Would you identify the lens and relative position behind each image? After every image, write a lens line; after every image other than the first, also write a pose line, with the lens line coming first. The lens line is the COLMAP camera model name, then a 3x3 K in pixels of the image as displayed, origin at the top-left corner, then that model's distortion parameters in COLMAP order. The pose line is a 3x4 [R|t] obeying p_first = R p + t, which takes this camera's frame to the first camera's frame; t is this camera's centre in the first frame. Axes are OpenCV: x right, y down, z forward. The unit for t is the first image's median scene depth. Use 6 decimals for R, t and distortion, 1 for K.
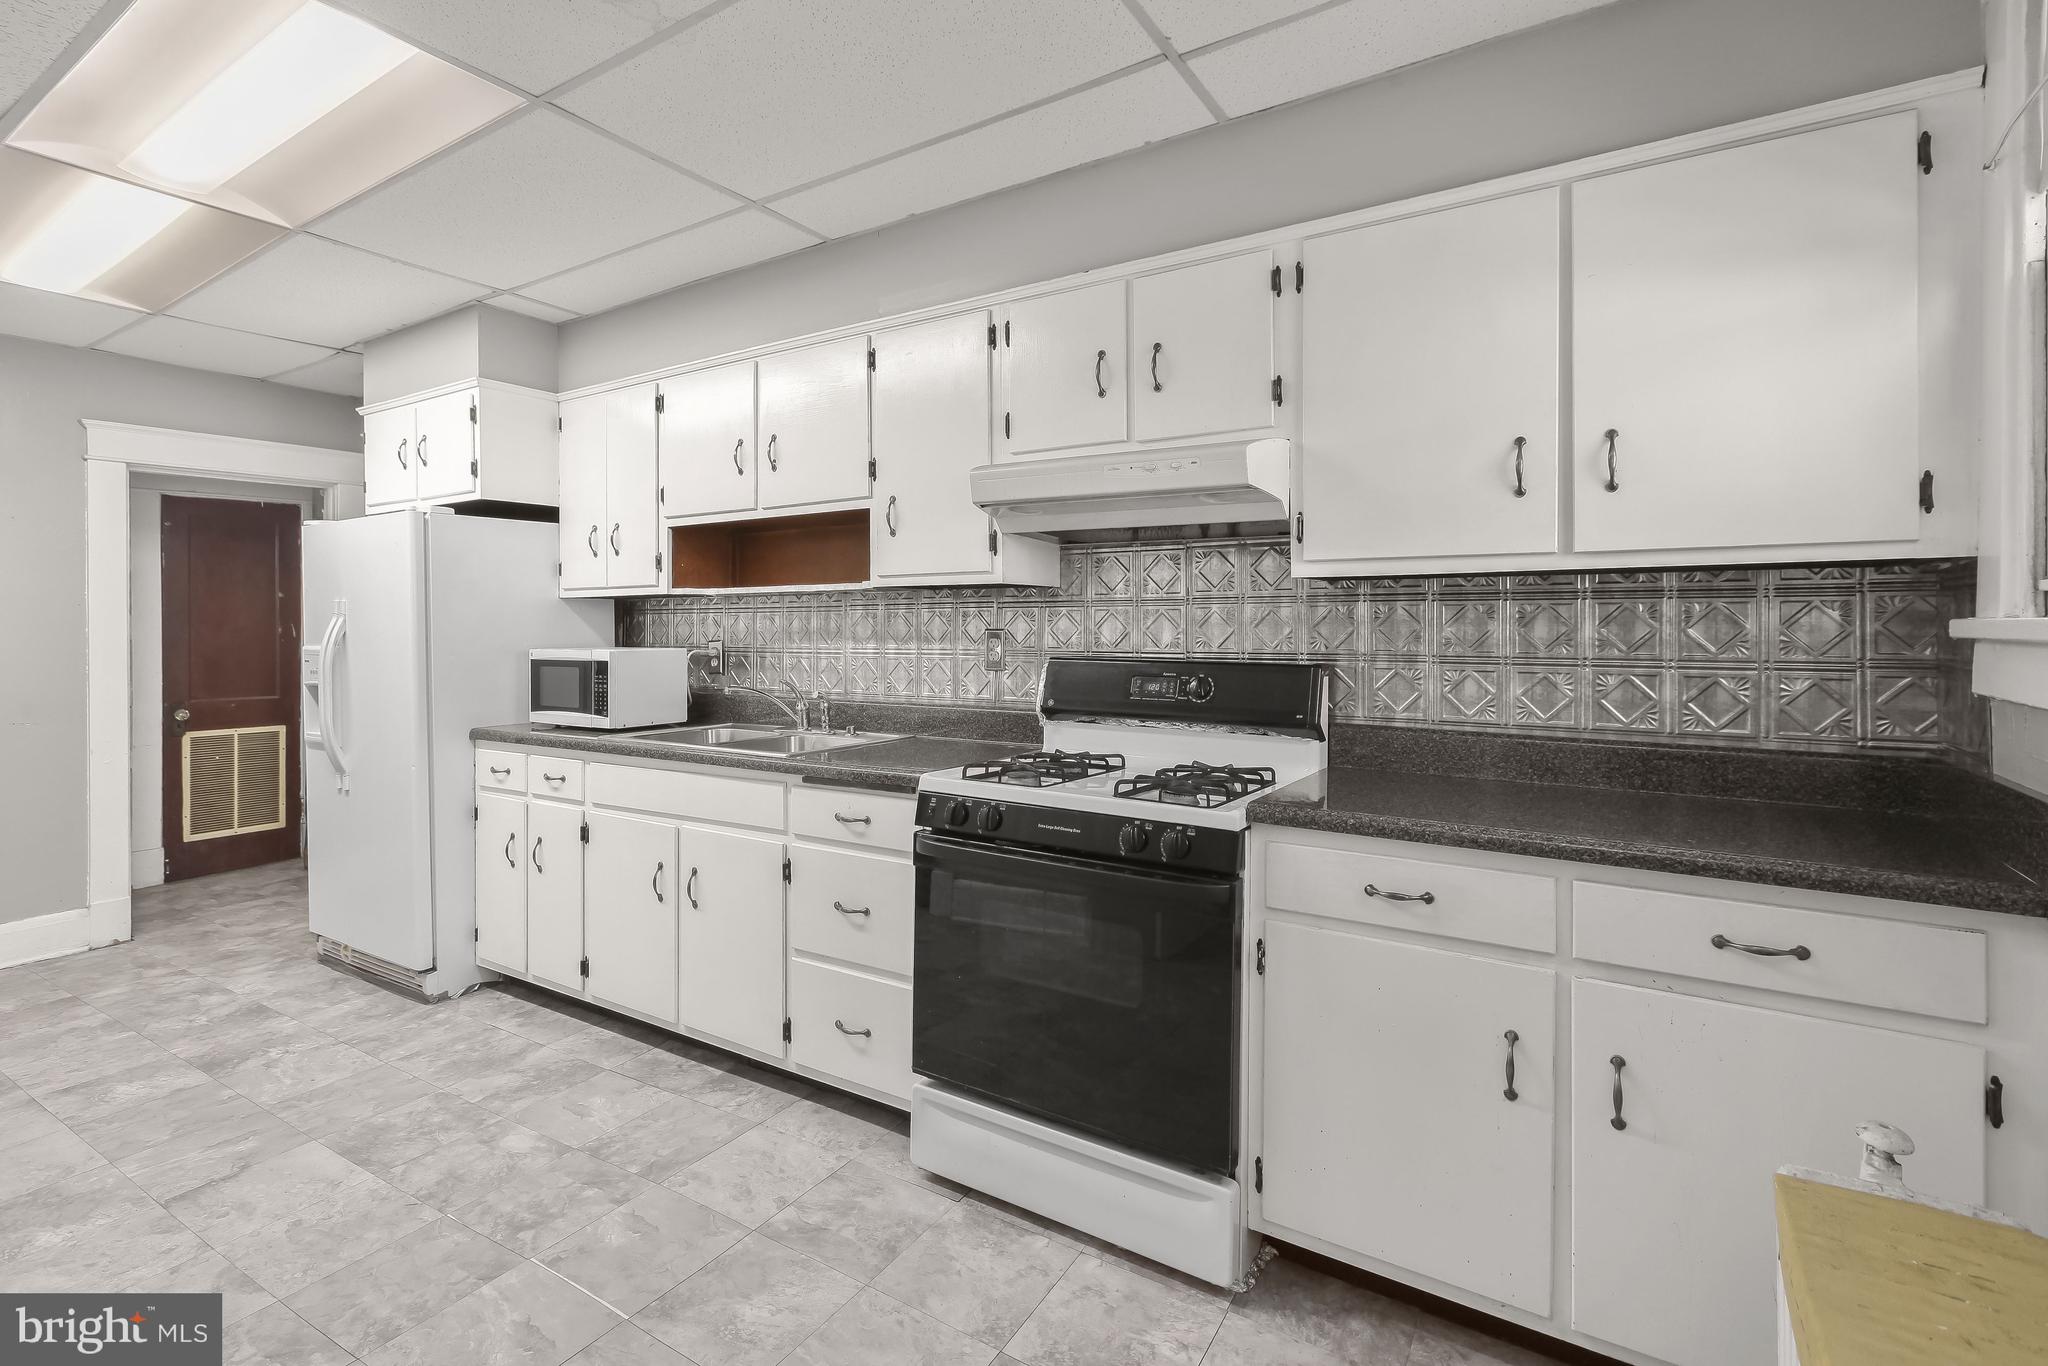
lens RADIAL K [[945.9, 0, 992.7], [0, 945.9, 633.1], [0, 0, 1]] dist [0.004254, -0.001683]
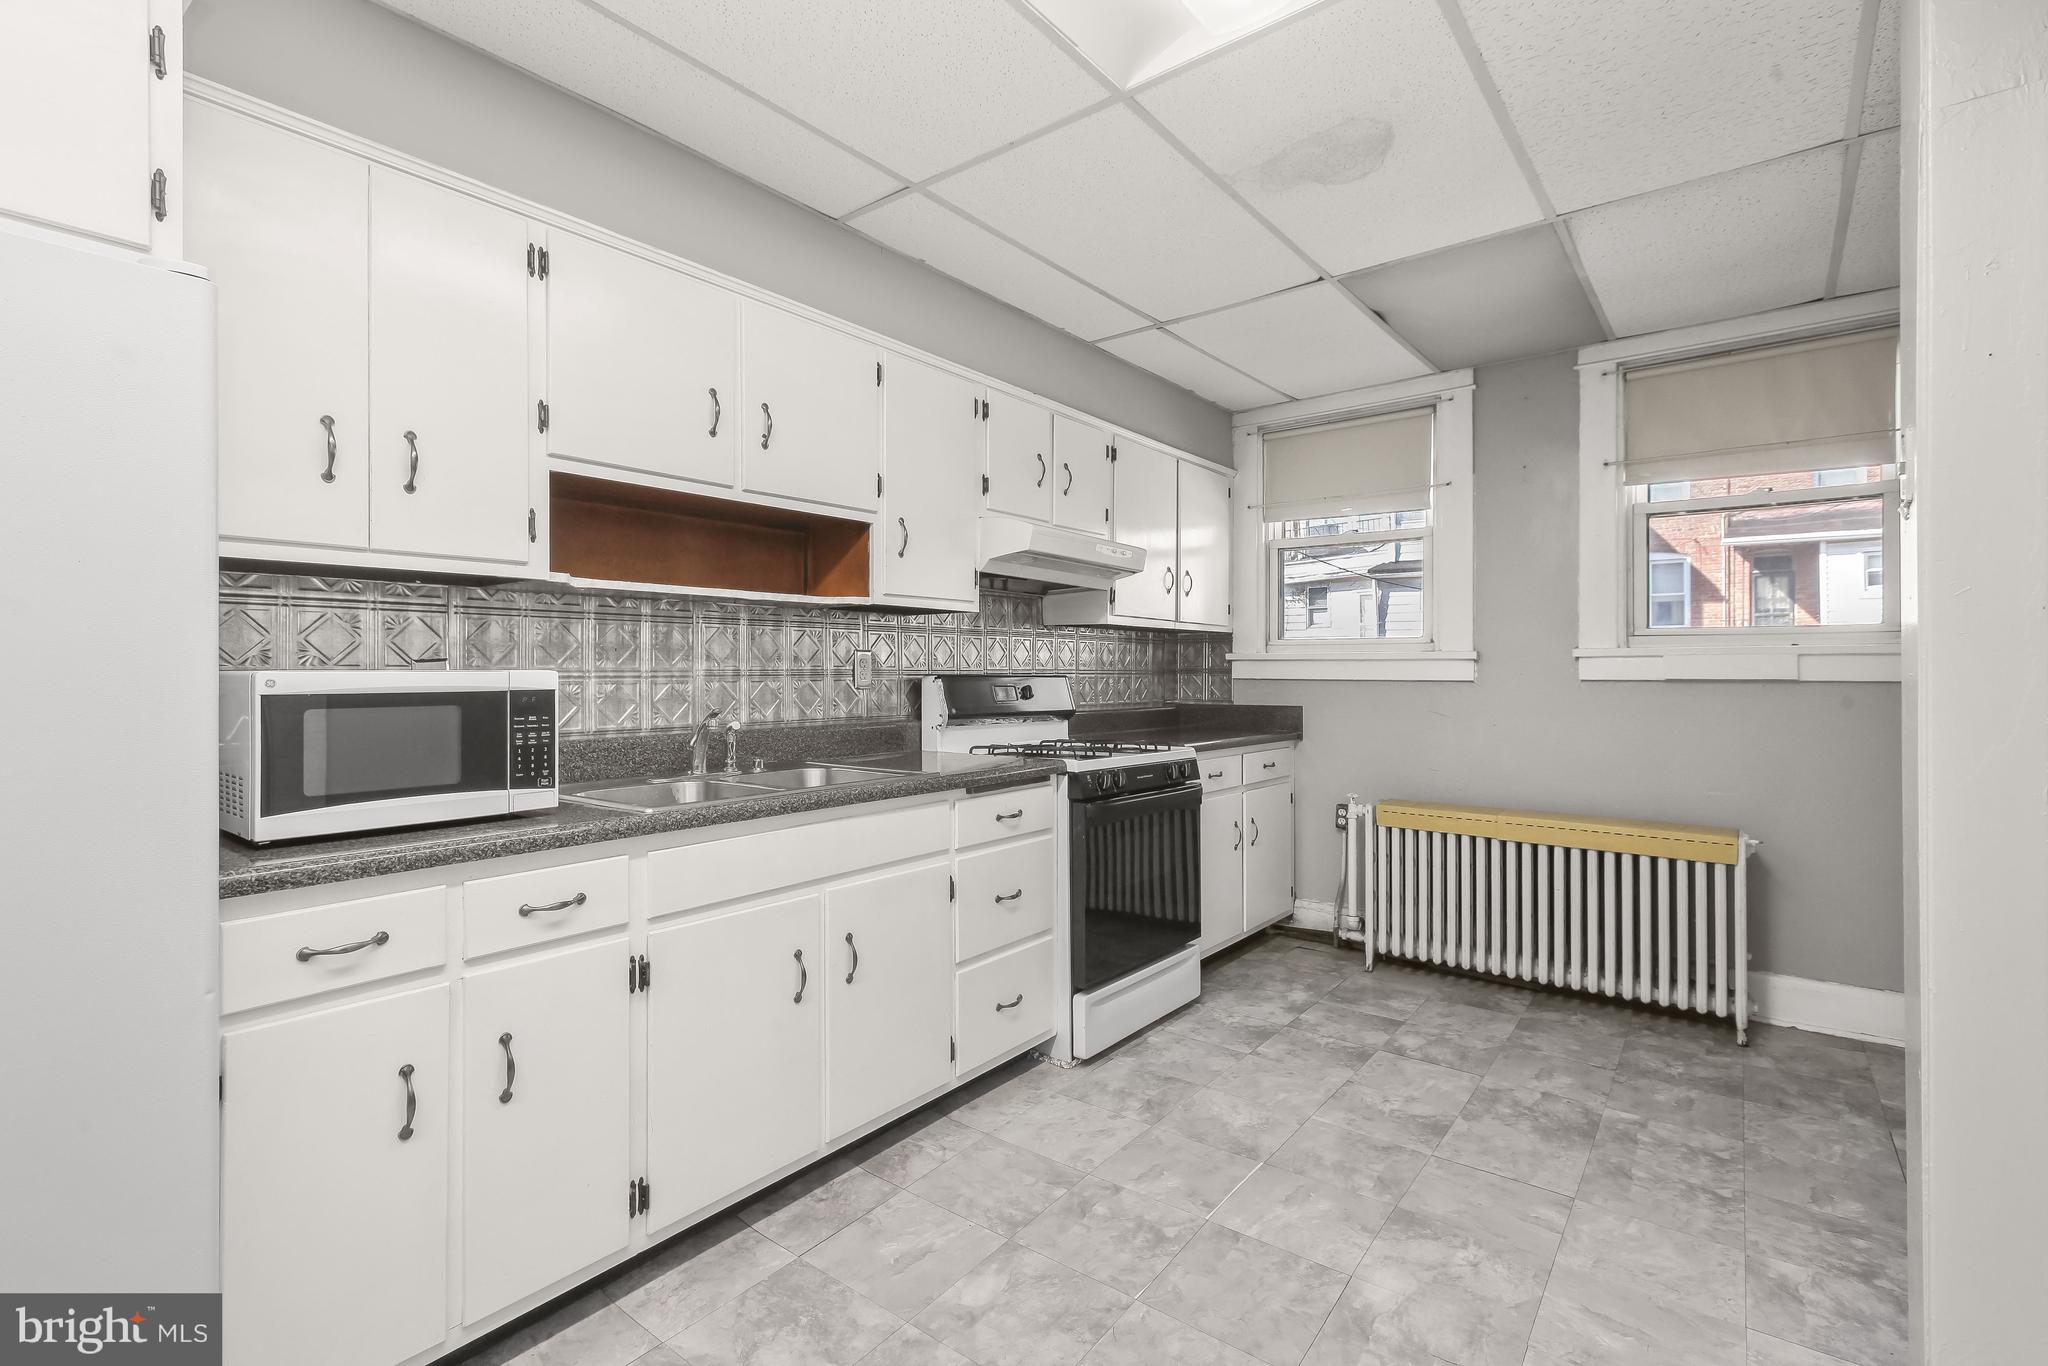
lens RADIAL K [[945.9, 0, 1007.7], [0, 945.9, 673.1], [0, 0, 1]] dist [0.004254, -0.001683]
pose [[0.099765, -0.001033, 0.995011, -1.238380], [0.004938, 0.999988, 0.000543, 0.026080], [-0.994999, 0.004860, 0.099769, 0.869605]]
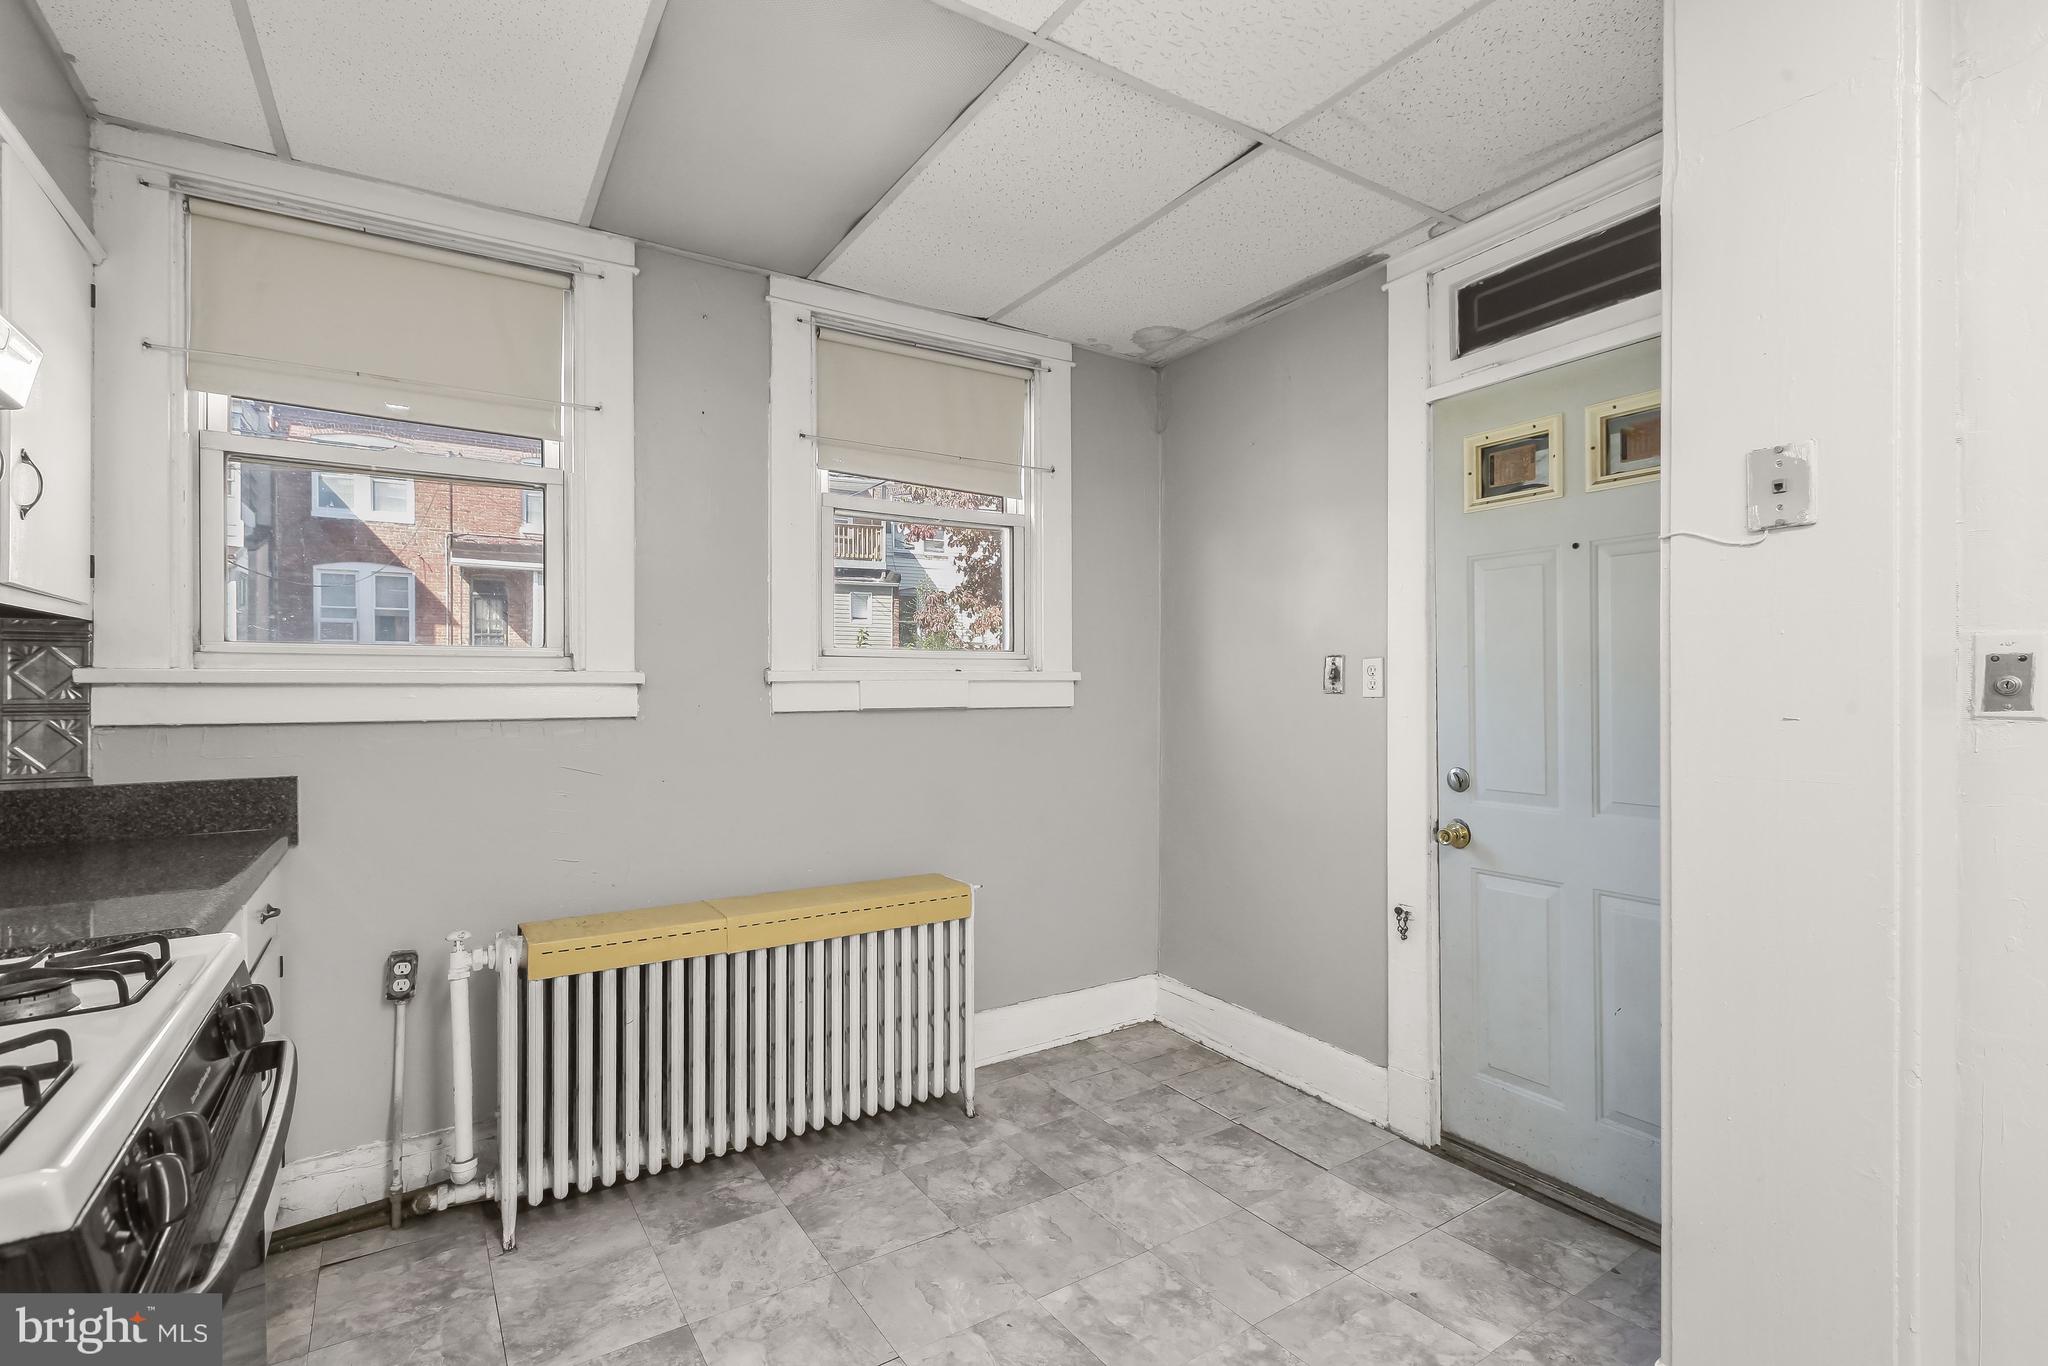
lens RADIAL K [[945.9, 0, 1038.7], [0, 945.9, 685.3], [0, 0, 1]] dist [0.004254, -0.001683]
pose [[-0.911297, 0.004052, 0.411731, -0.425069], [0.006735, 0.999964, 0.005067, 0.006924], [-0.411695, 0.007390, -0.911292, 1.020427]]
